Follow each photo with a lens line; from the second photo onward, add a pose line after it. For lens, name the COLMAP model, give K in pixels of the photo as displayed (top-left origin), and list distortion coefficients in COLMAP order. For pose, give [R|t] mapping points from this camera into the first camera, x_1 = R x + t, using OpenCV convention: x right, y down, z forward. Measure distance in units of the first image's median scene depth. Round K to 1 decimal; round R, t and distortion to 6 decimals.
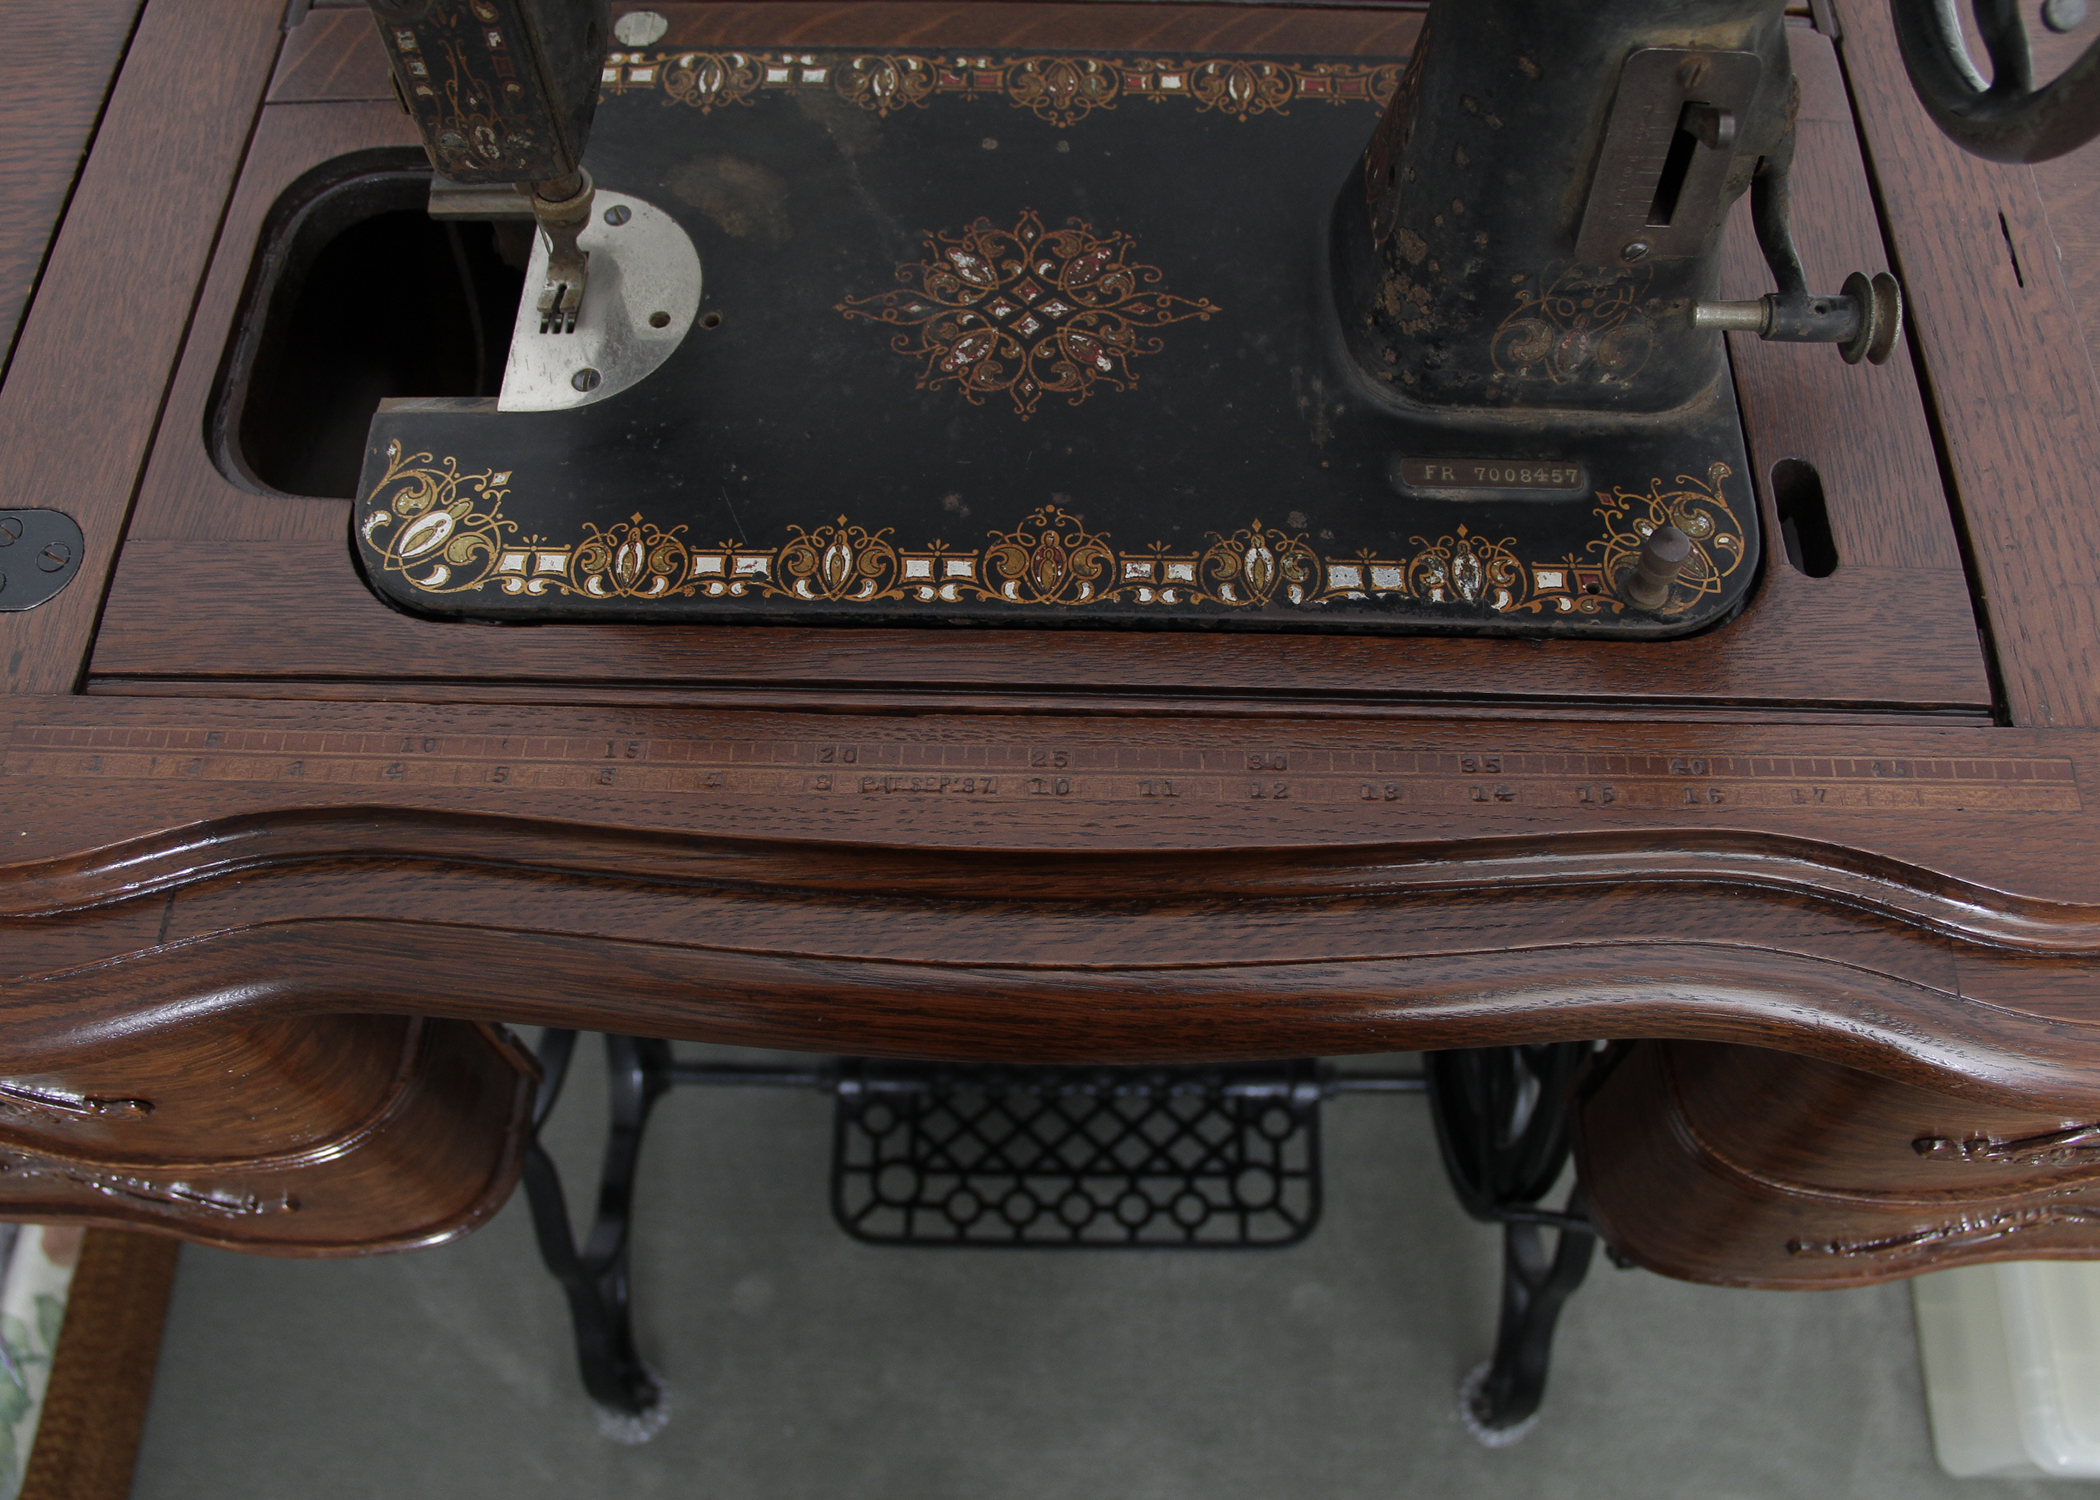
lens RADIAL K [[1905.7, 0, 1059.9], [0, 1905.7, 764.4], [0, 0, 1]] dist [-0.164067, 0.096323]
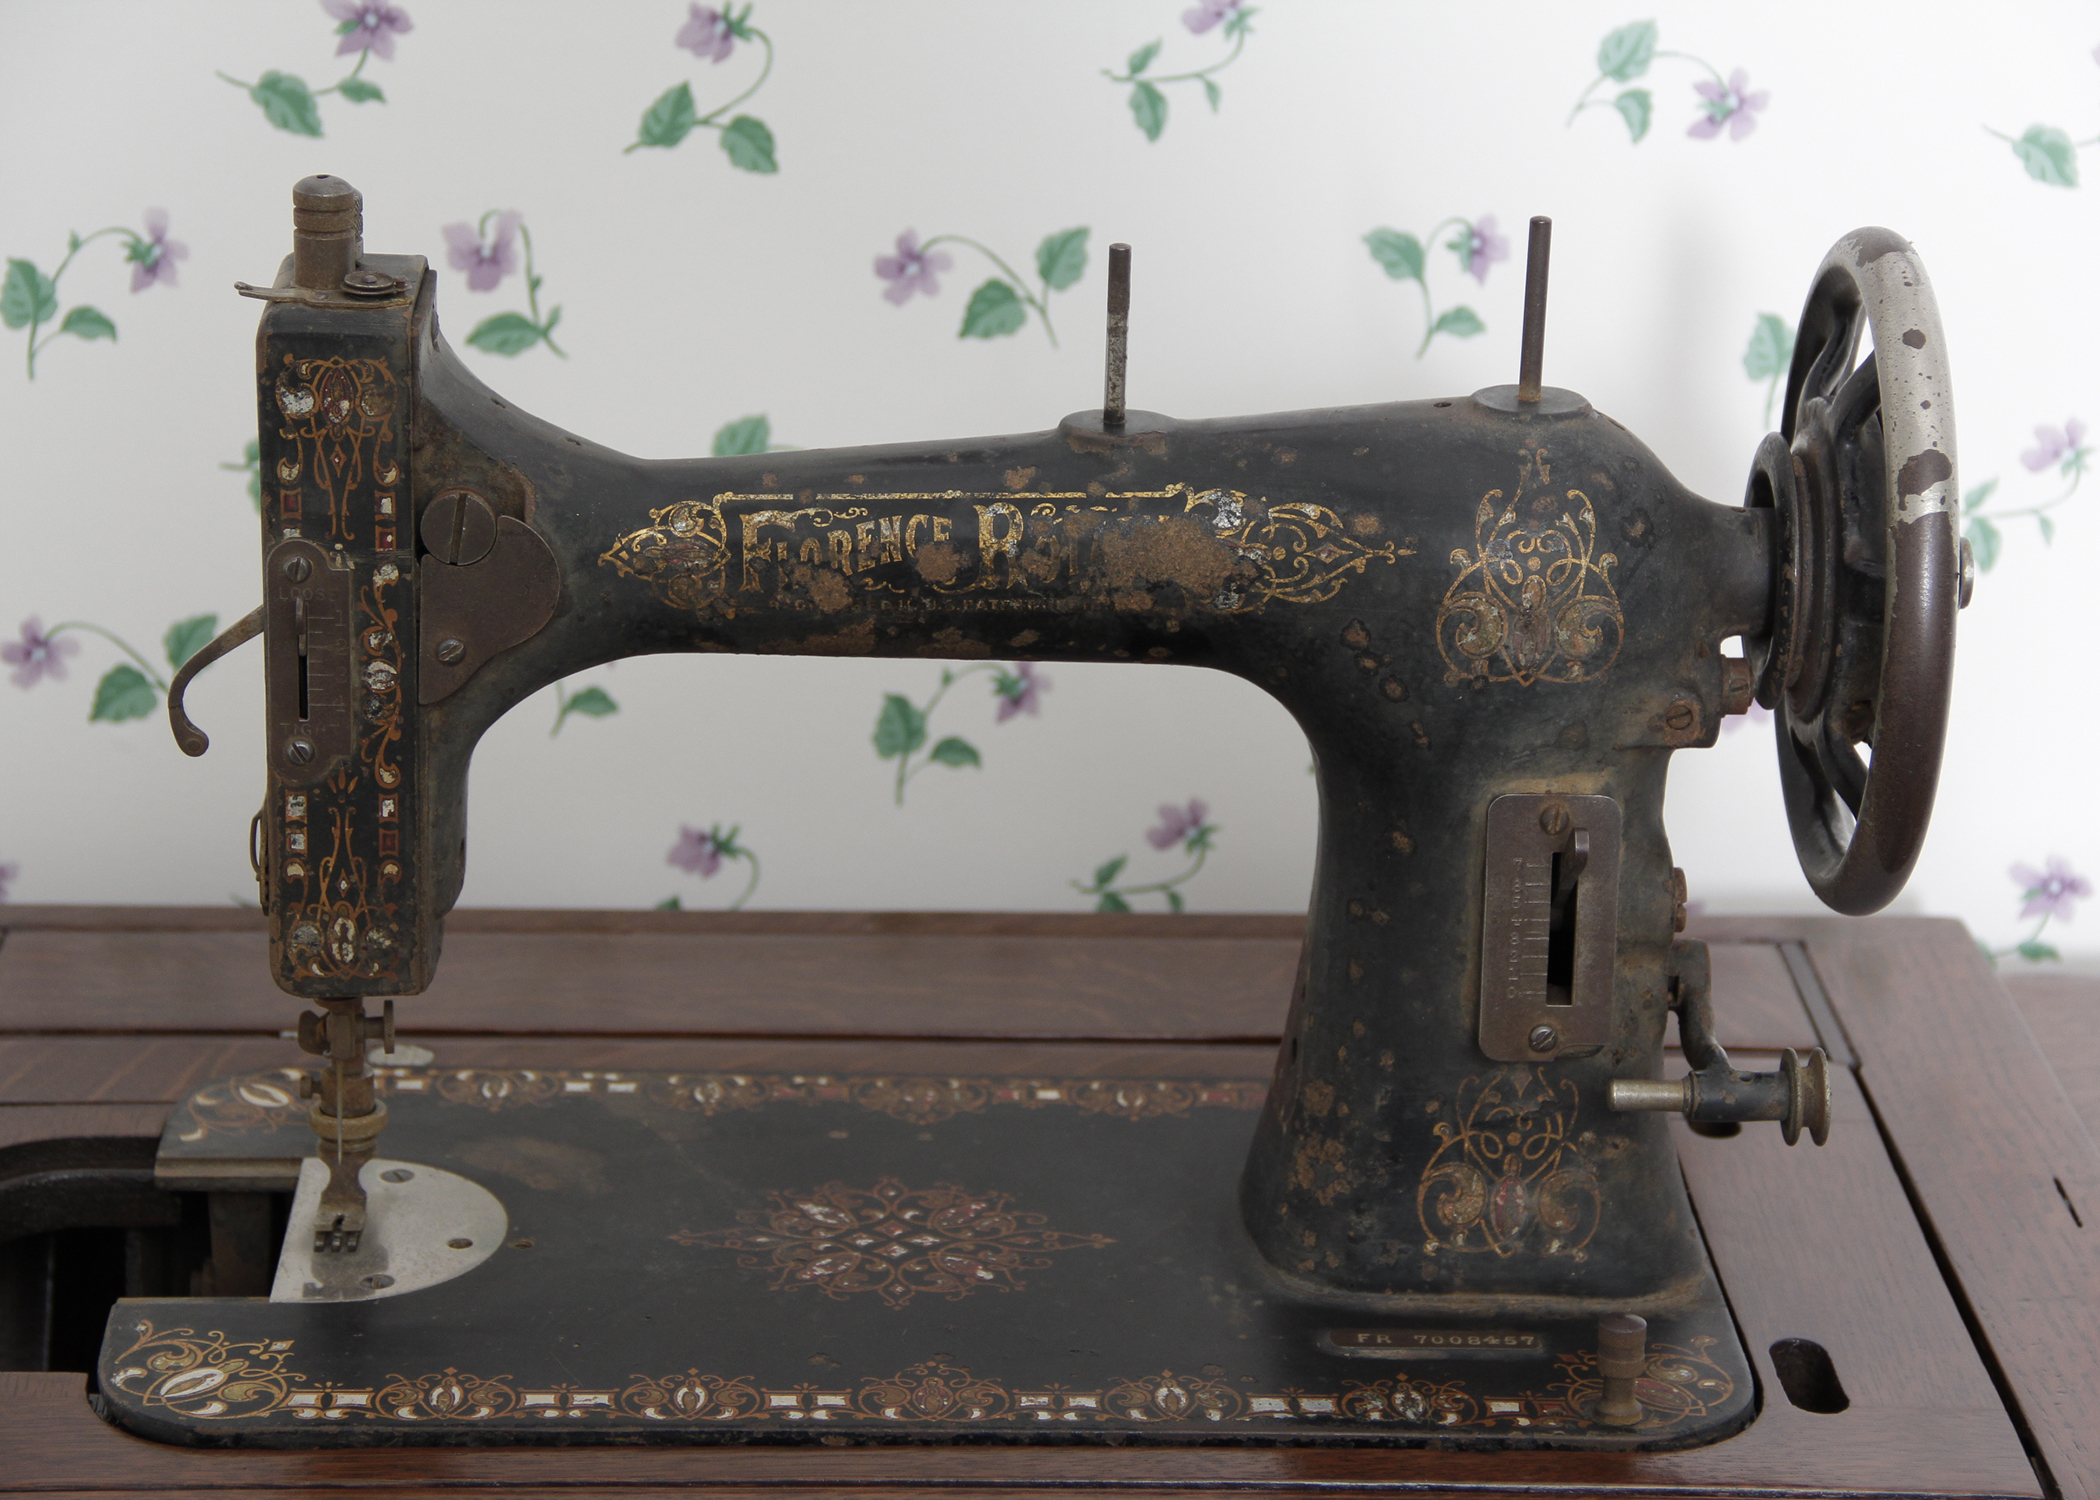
lens RADIAL K [[5534.9, 0, 1064.2], [0, 5534.9, 745.5], [0, 0, 1]] dist [0.412661, 0.000000]
pose [[0.997435, 0.011796, 0.070604, -0.128946], [0.040508, 0.720198, -0.692585, 1.444735], [-0.059018, 0.693668, 0.717873, -1.047304]]
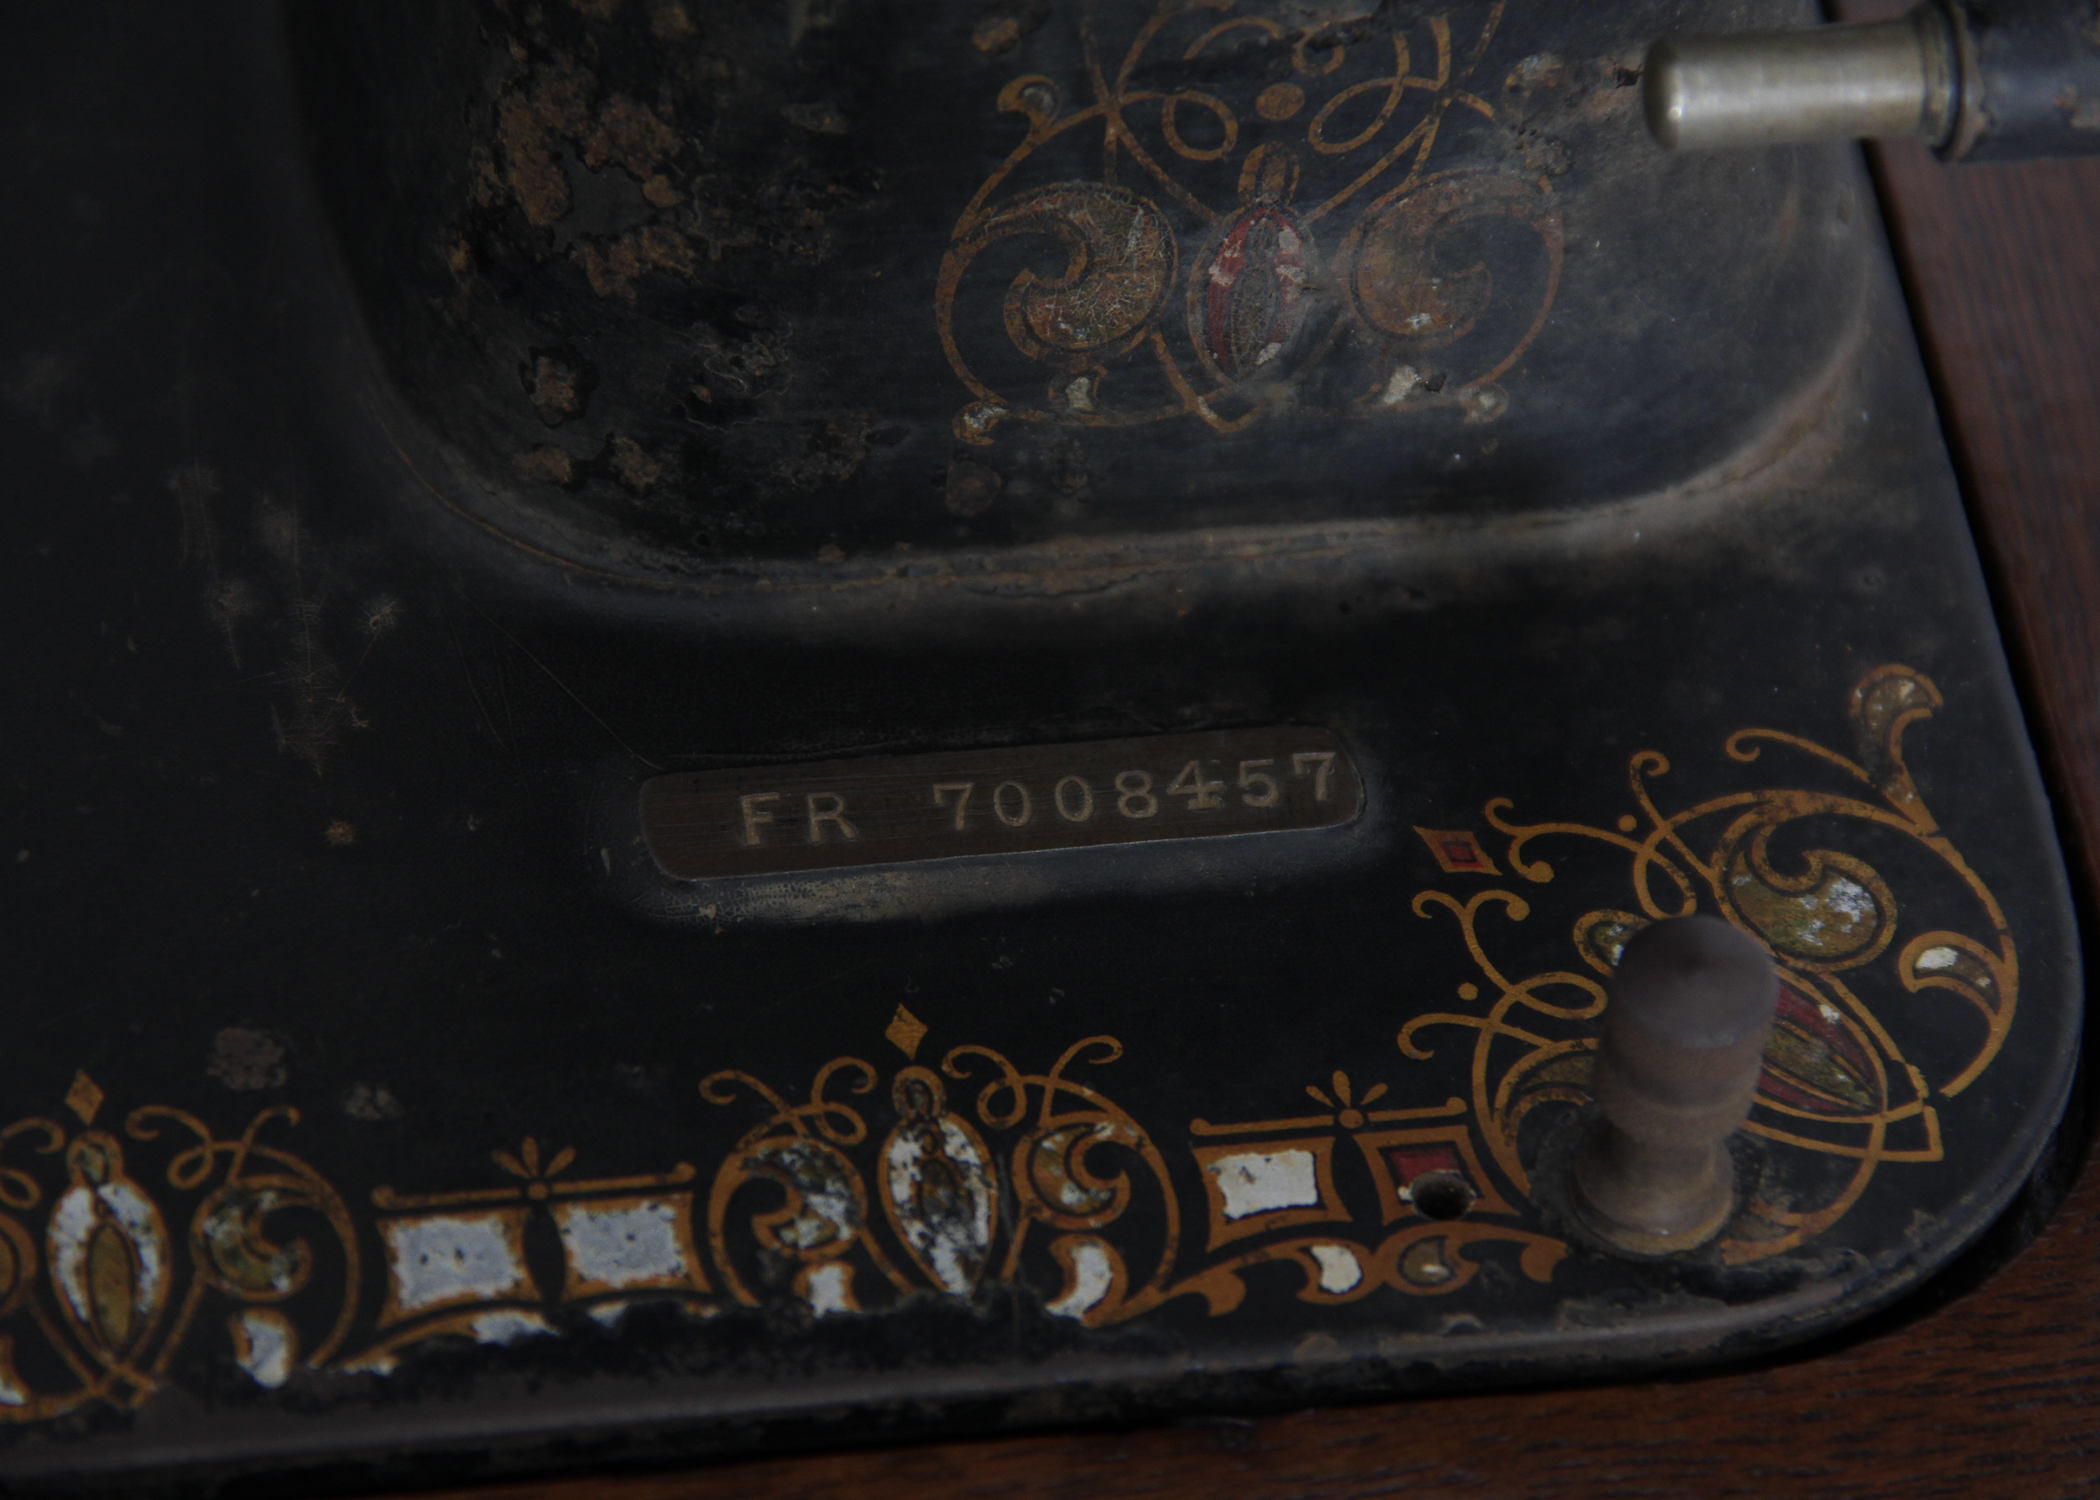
lens RADIAL K [[9159.6, 0, 1059.4], [0, 9159.6, 745.9], [0, 0, 1]] dist [0.484439, 0.000000]
pose [[0.978829, -0.089432, 0.184106, 0.010405], [0.124400, 0.974231, -0.188145, 0.072369], [-0.162536, 0.207065, 0.964731, -0.196236]]
